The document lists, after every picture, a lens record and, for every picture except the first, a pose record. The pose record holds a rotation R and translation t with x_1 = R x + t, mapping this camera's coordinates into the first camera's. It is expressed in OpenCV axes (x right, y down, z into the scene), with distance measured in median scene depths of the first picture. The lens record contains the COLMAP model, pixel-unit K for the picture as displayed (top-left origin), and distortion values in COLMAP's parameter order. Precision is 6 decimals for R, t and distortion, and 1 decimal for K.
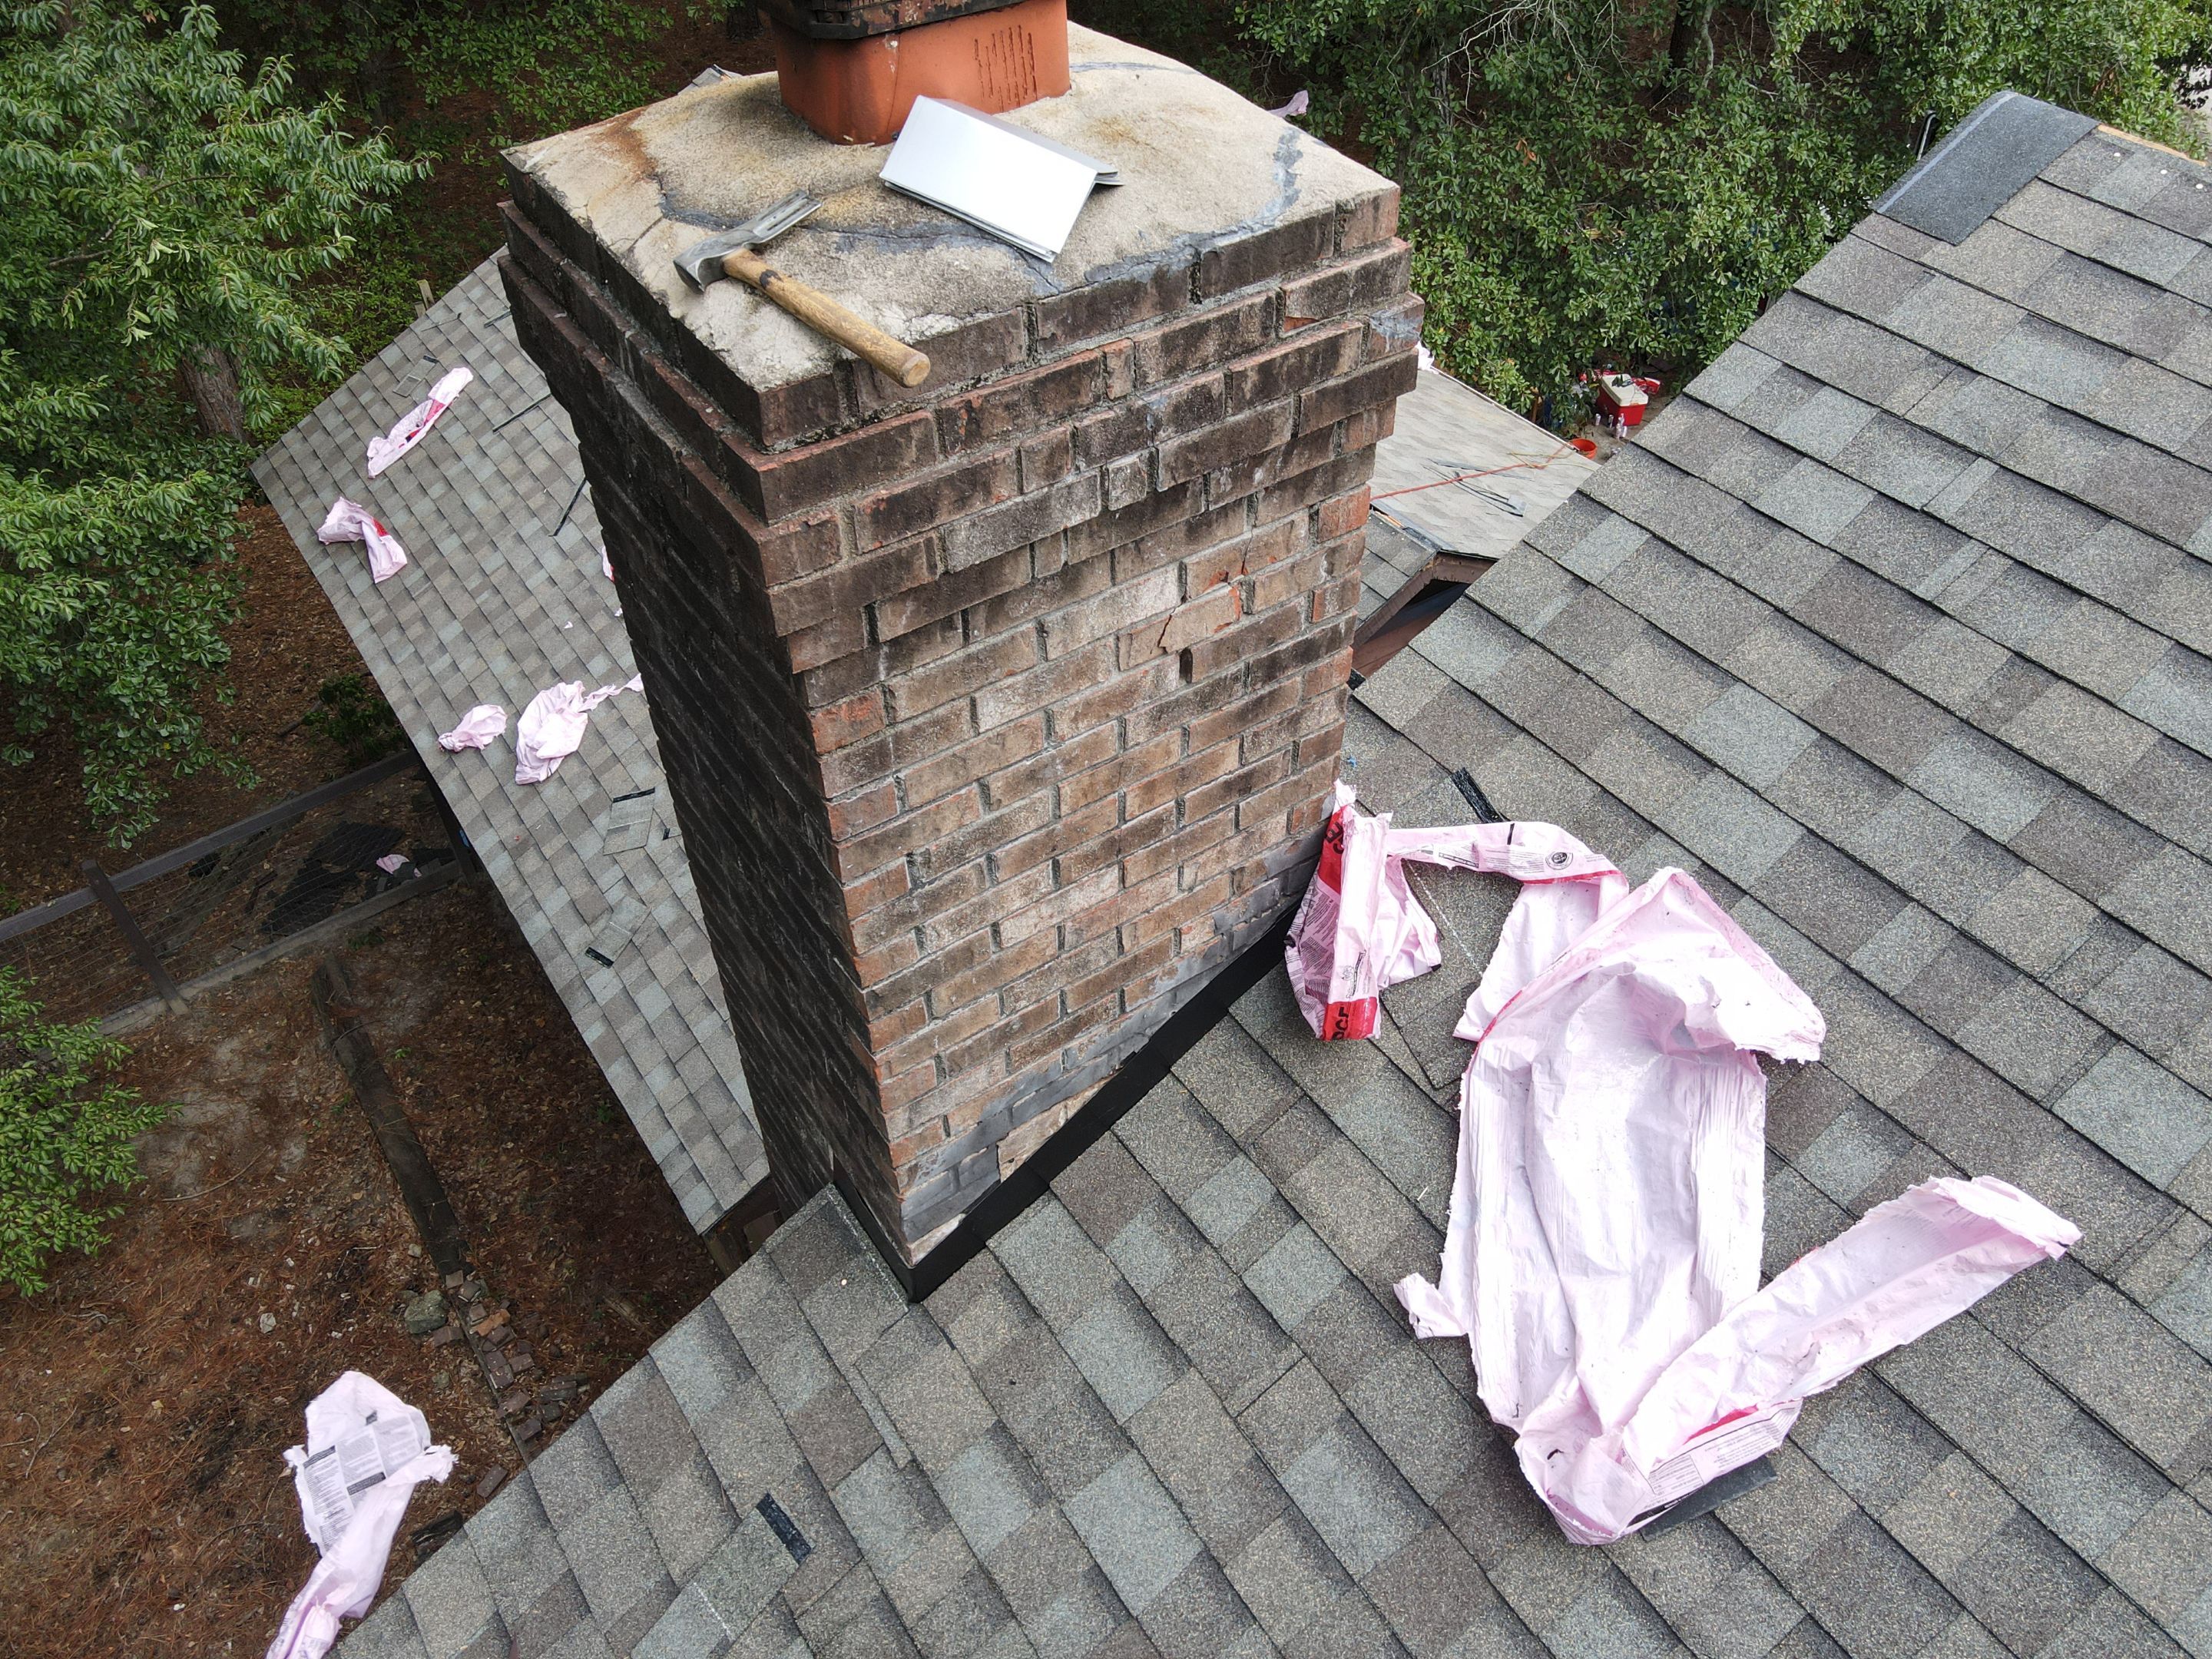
lens RADIAL K [[1630.2, 0, 1113.5], [0, 1630.2, 831.6], [0, 0, 1]] dist [0.002931, 0.018259]
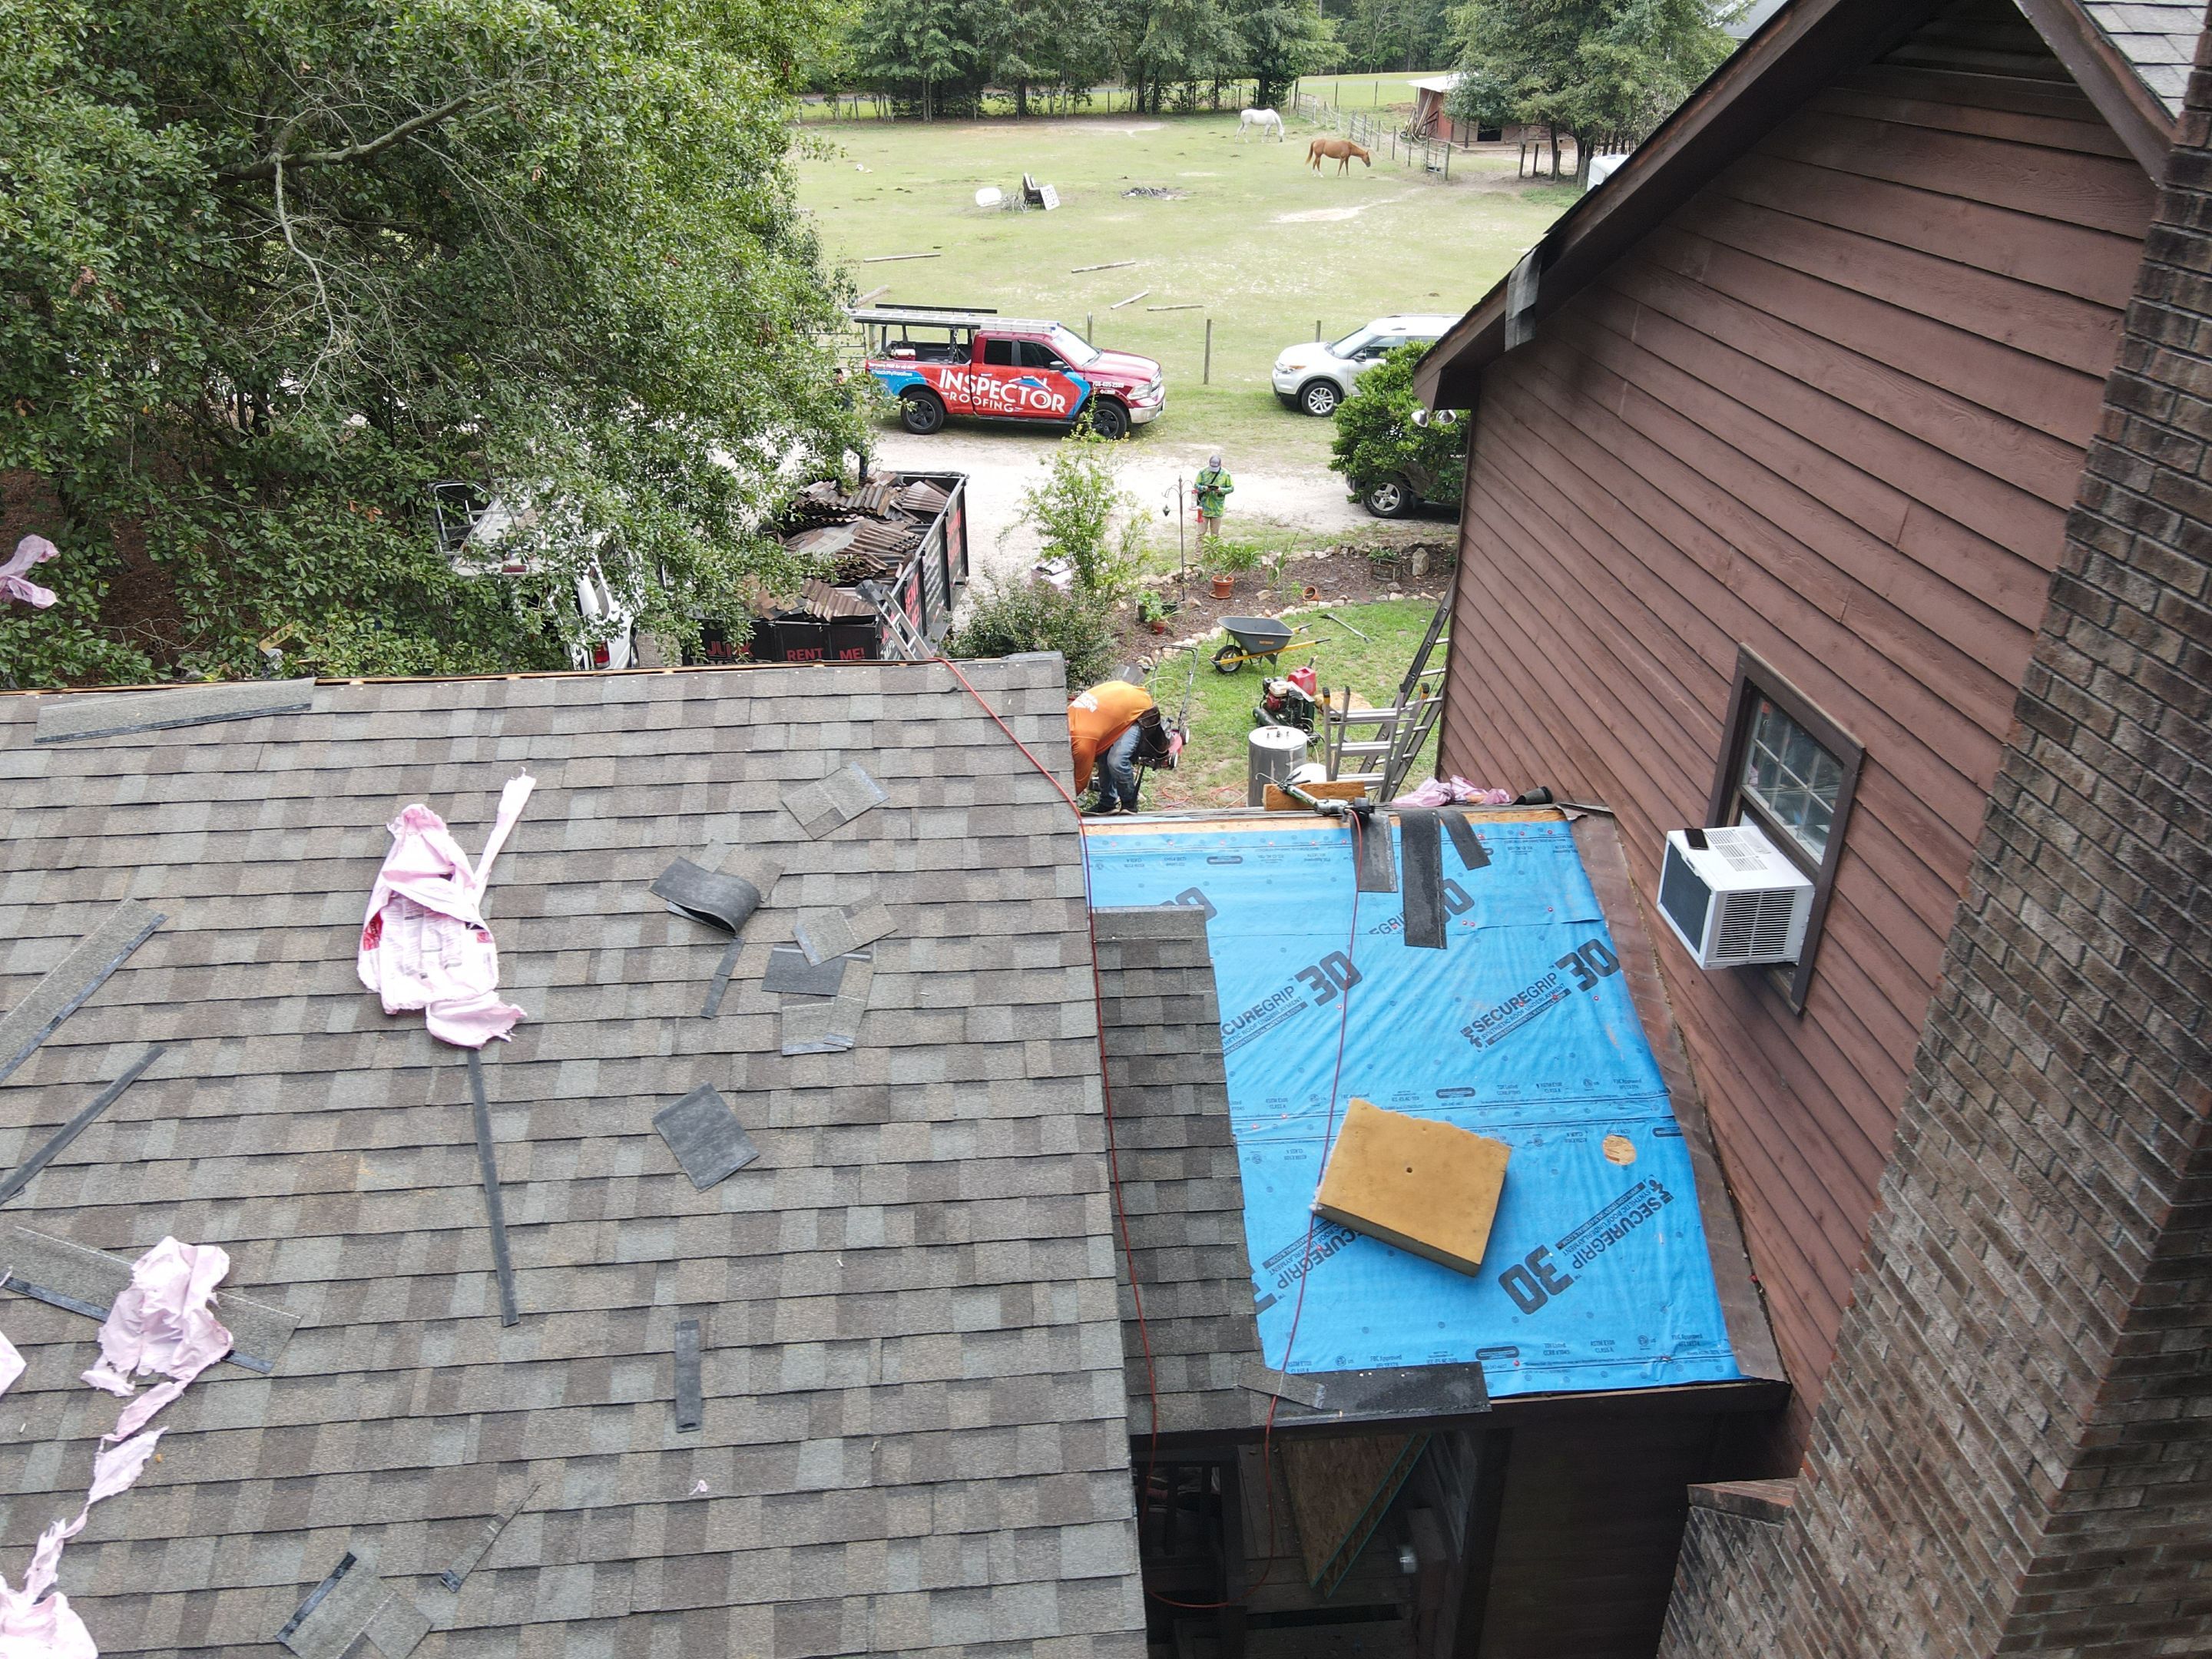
lens RADIAL K [[1630.2, 0, 1113.5], [0, 1630.2, 831.6], [0, 0, 1]] dist [0.002931, 0.018259]
pose [[0.494436, -0.402424, 0.770447, -1.464038], [0.592753, 0.804403, 0.039759, -0.281875], [-0.635749, 0.437026, 0.636263, 1.083914]]
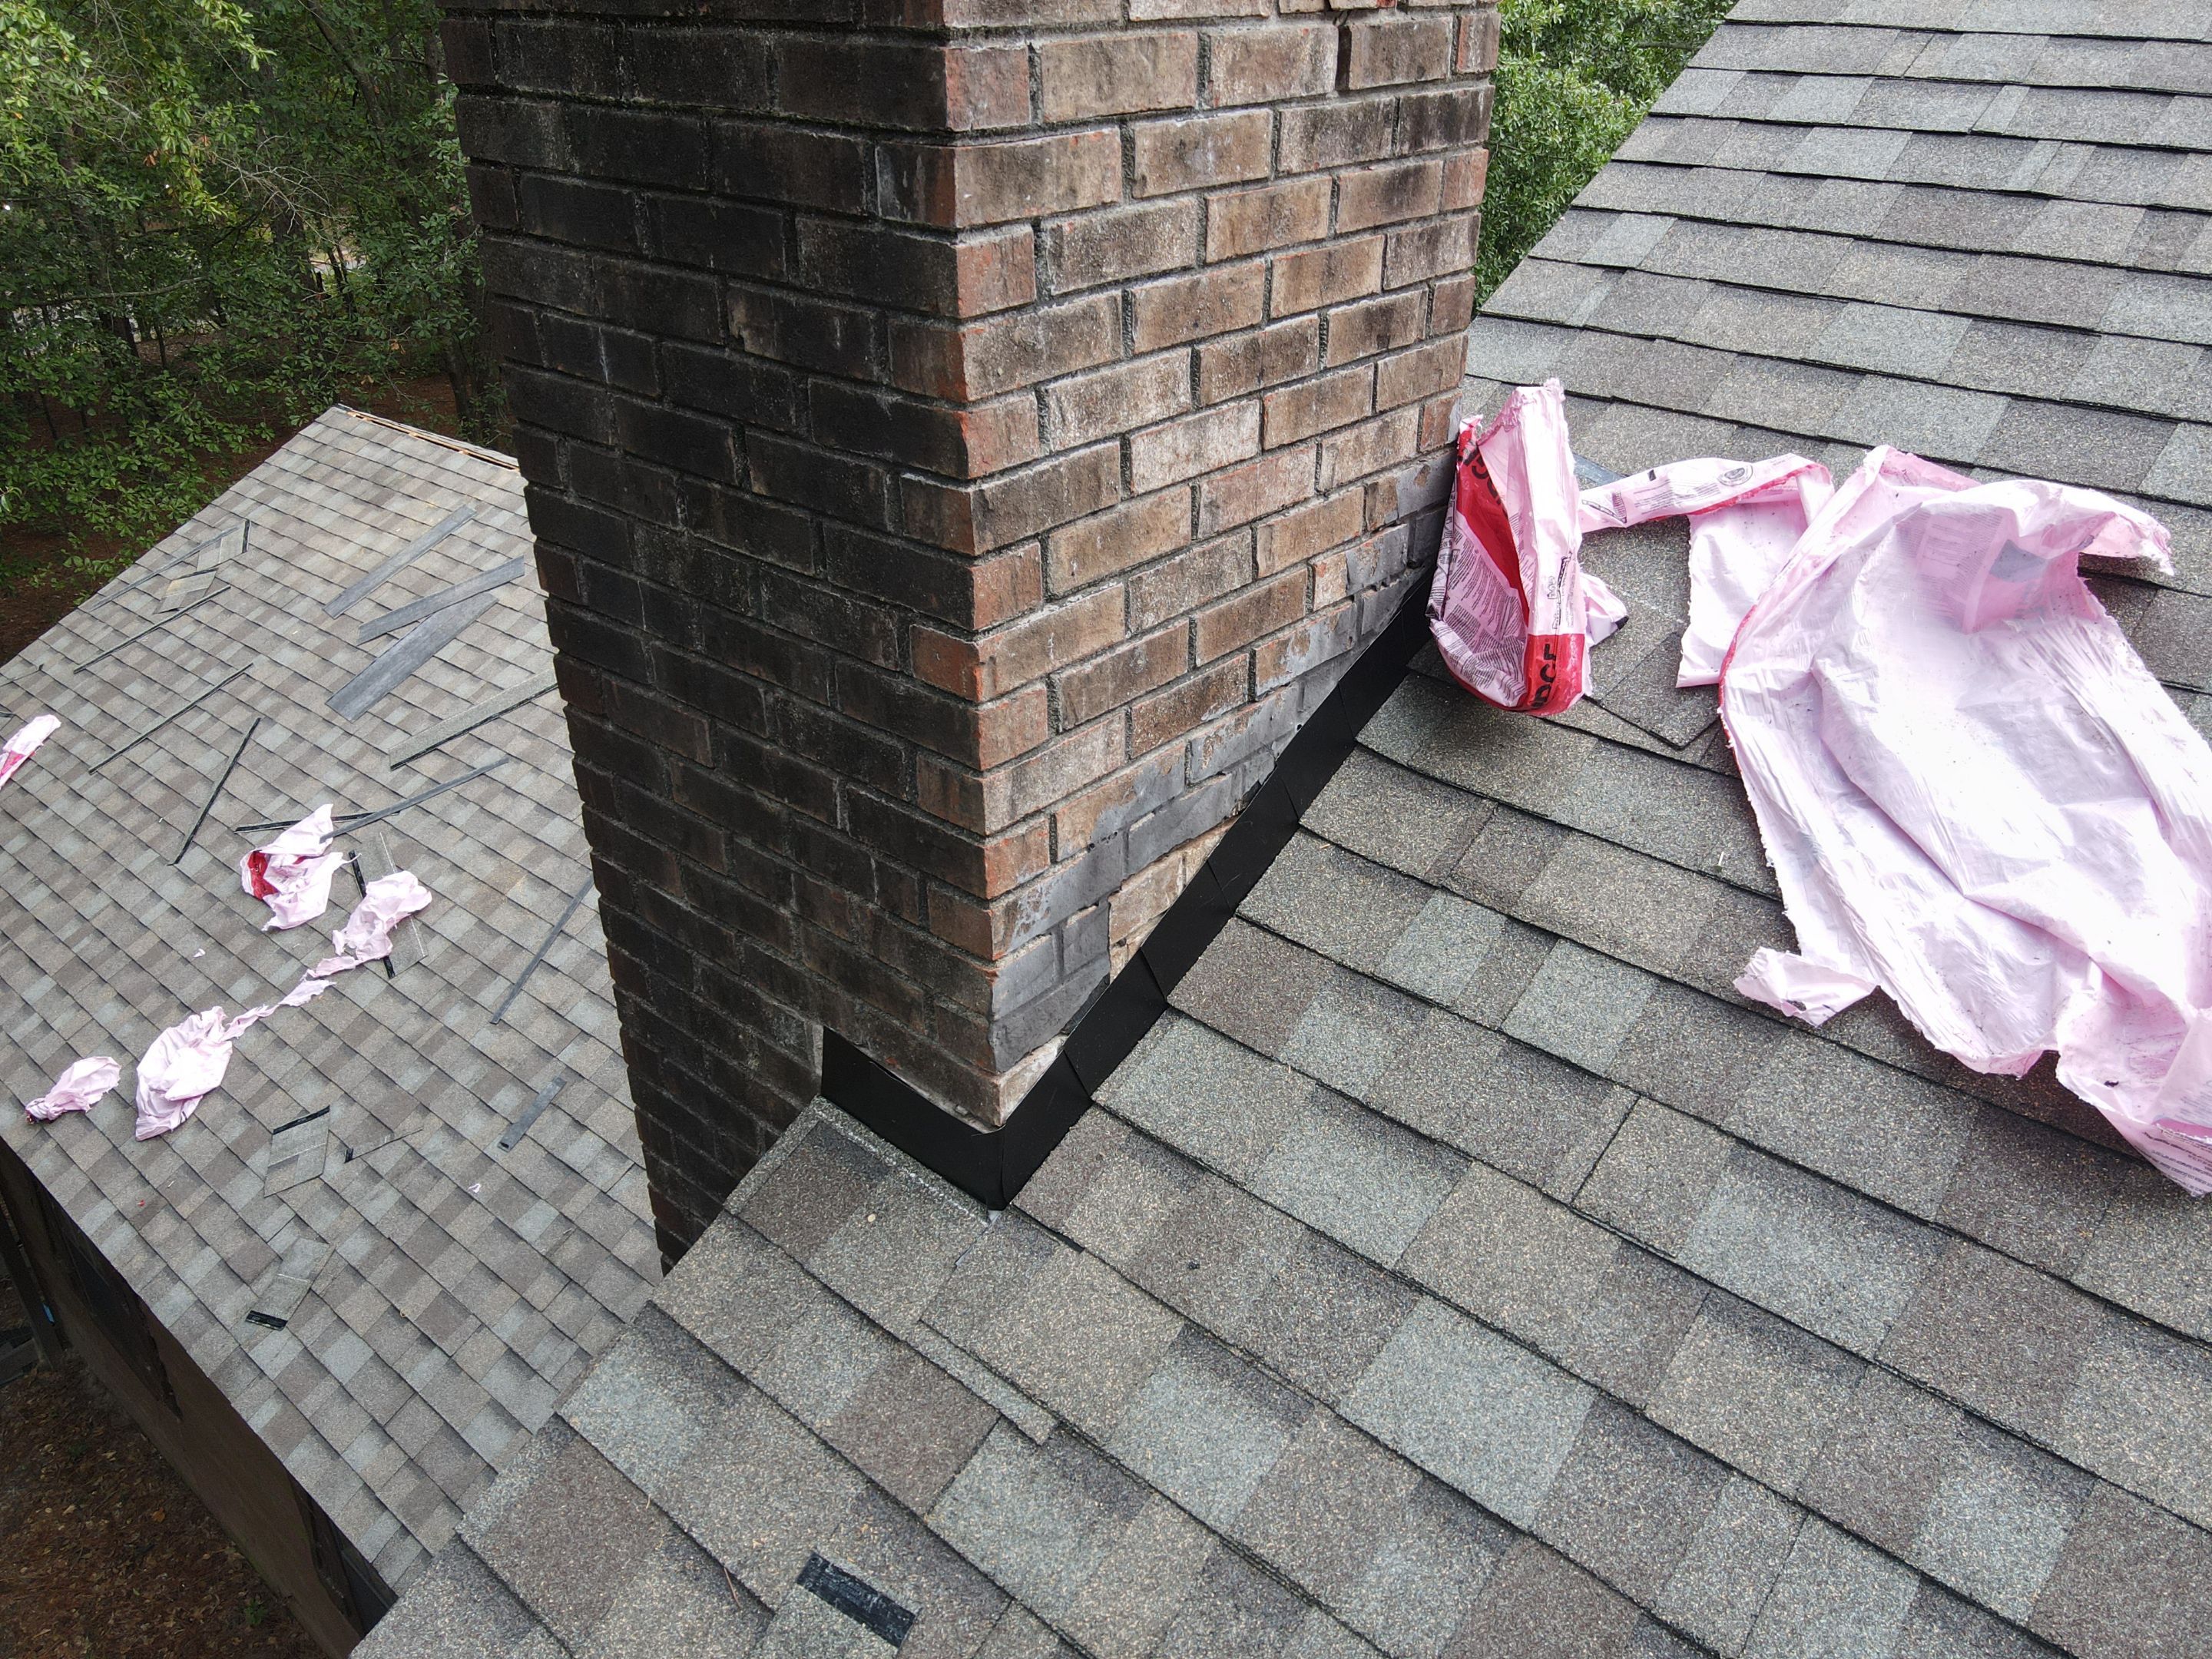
lens RADIAL K [[1630.2, 0, 1113.5], [0, 1630.2, 831.6], [0, 0, 1]] dist [0.002931, 0.018259]
pose [[0.967909, -0.112521, 0.224703, -0.208529], [0.167140, 0.955961, -0.241252, 0.314504], [-0.187661, 0.271066, 0.944090, 0.352744]]
